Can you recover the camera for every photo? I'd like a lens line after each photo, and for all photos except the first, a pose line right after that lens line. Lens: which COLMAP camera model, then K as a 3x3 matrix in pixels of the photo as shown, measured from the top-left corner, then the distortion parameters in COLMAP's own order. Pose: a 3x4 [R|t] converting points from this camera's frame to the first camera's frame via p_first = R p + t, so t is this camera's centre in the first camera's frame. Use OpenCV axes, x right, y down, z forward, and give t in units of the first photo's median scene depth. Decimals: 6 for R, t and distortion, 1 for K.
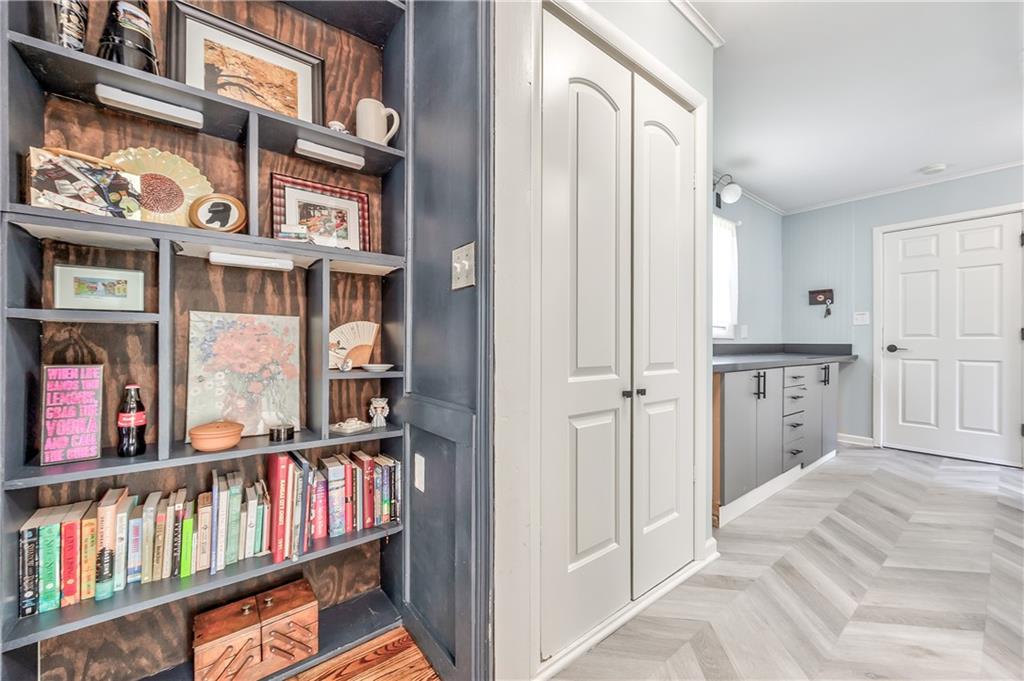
lens RADIAL K [[392.6, 0, 514.4], [0, 392.6, 341.0], [0, 0, 1]] dist [-0.001917, -0.000305]
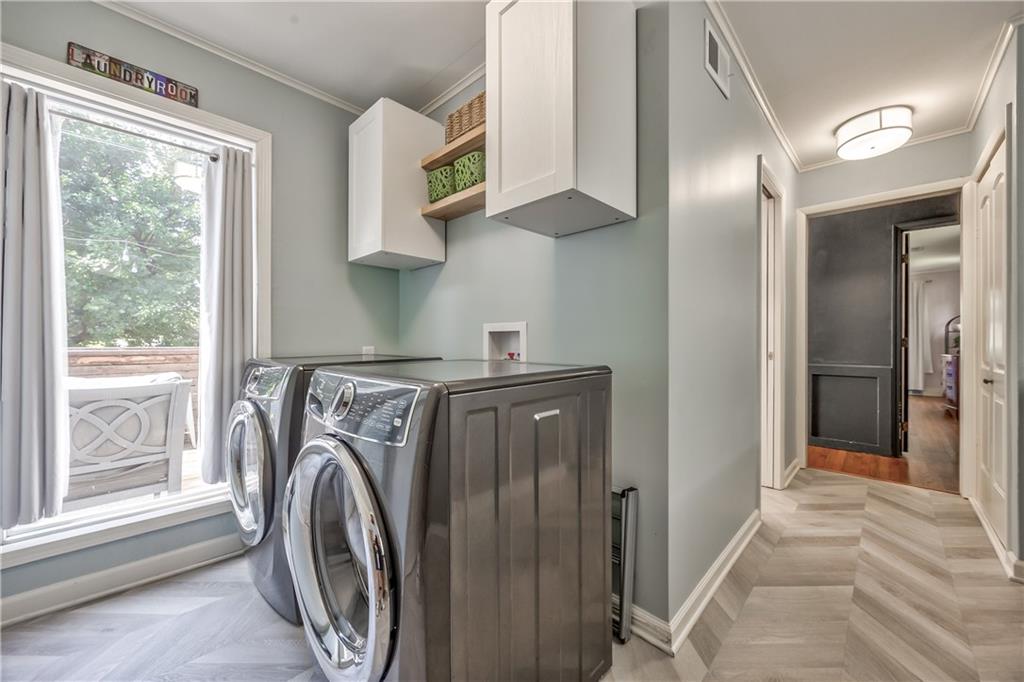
lens RADIAL K [[392.6, 0, 514.4], [0, 392.6, 341.5], [0, 0, 1]] dist [-0.001917, -0.000305]
pose [[-0.989567, -0.003351, -0.144035, 2.047737], [-0.003279, 0.999994, -0.000738, -0.002122], [0.144036, -0.000258, -0.989572, 1.972738]]
